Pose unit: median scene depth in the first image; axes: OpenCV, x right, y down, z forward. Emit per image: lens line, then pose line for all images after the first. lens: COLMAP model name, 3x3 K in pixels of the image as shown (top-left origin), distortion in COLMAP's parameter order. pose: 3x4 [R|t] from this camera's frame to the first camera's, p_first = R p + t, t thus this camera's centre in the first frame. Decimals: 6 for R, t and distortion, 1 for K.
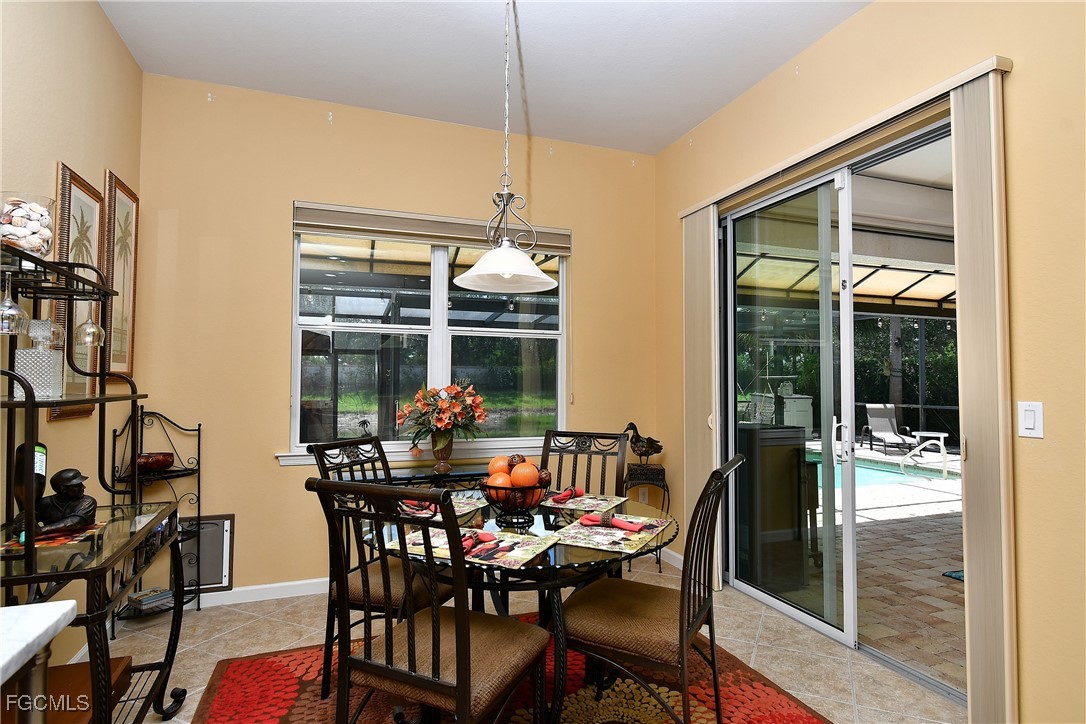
lens RADIAL K [[582.1, 0, 525.3], [0, 582.1, 373.7], [0, 0, 1]] dist [-0.000407, -0.000116]
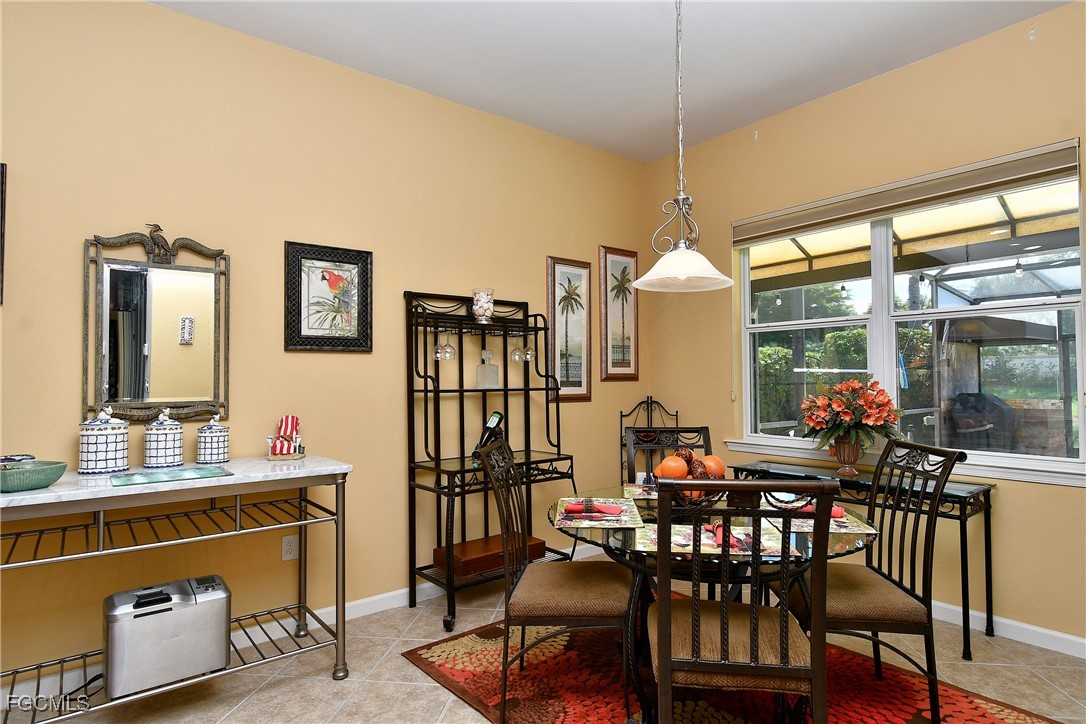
lens RADIAL K [[582.1, 0, 525.3], [0, 582.1, 373.7], [0, 0, 1]] dist [-0.000407, -0.000116]
pose [[0.322717, -0.025164, -0.946161, 0.644003], [0.031404, 0.999381, -0.015868, -0.000251], [0.945975, -0.024592, 0.323307, 0.341382]]
